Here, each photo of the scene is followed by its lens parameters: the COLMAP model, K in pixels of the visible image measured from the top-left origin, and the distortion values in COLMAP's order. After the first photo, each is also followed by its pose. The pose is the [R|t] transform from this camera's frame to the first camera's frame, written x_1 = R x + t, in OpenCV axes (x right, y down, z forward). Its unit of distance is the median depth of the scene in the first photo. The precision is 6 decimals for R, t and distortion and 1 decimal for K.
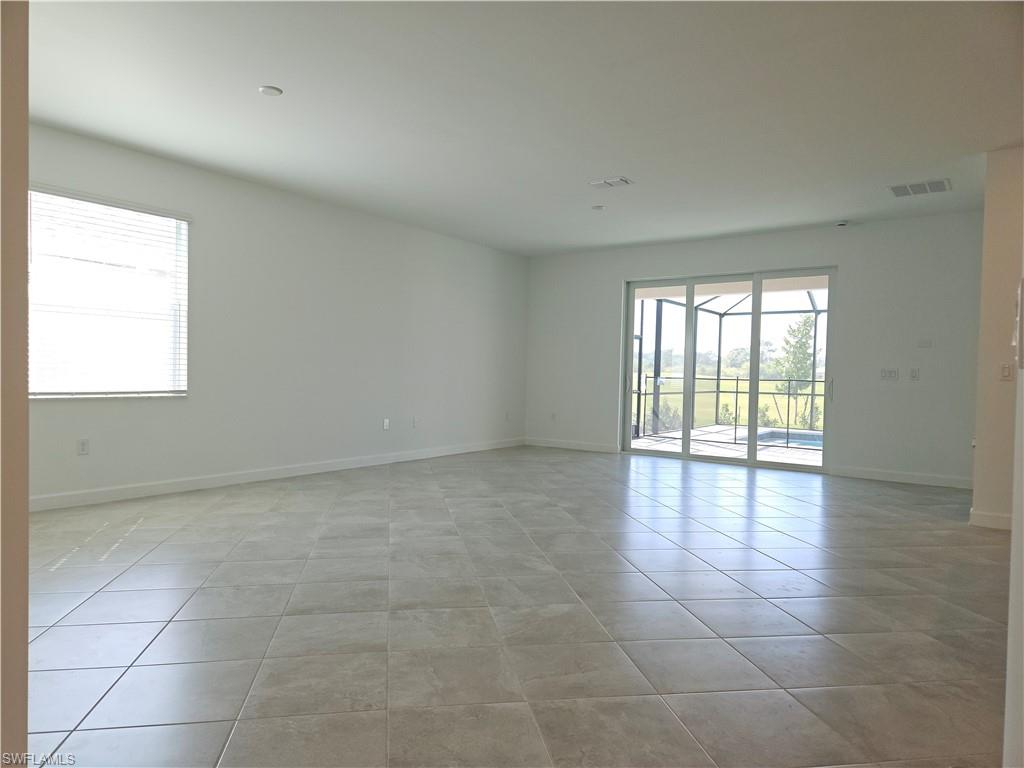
lens RADIAL K [[690.9, 0, 492.9], [0, 690.9, 403.4], [0, 0, 1]] dist [0.045511, 0.000118]
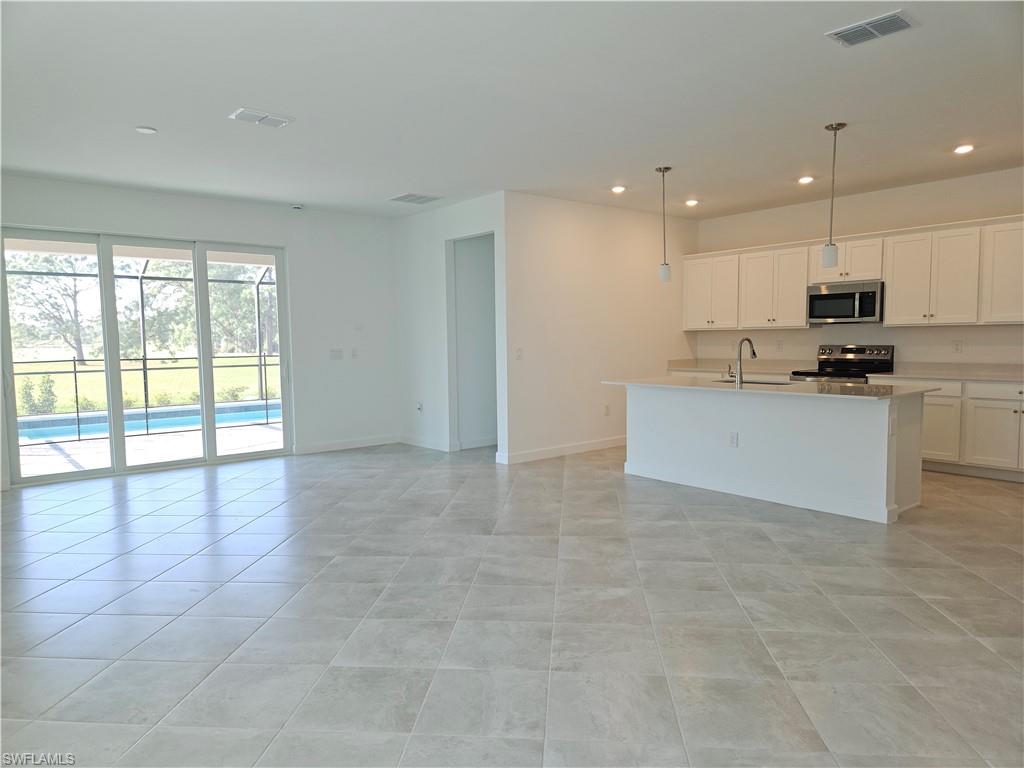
lens RADIAL K [[698.9, 0, 512.0], [0, 698.9, 384.0], [0, 0, 1]] dist [0.004060, -0.000575]
pose [[0.233228, -0.084432, 0.968750, -0.444027], [0.057006, 0.995697, 0.073056, -0.060142], [-0.970750, 0.038186, 0.237037, 0.486572]]
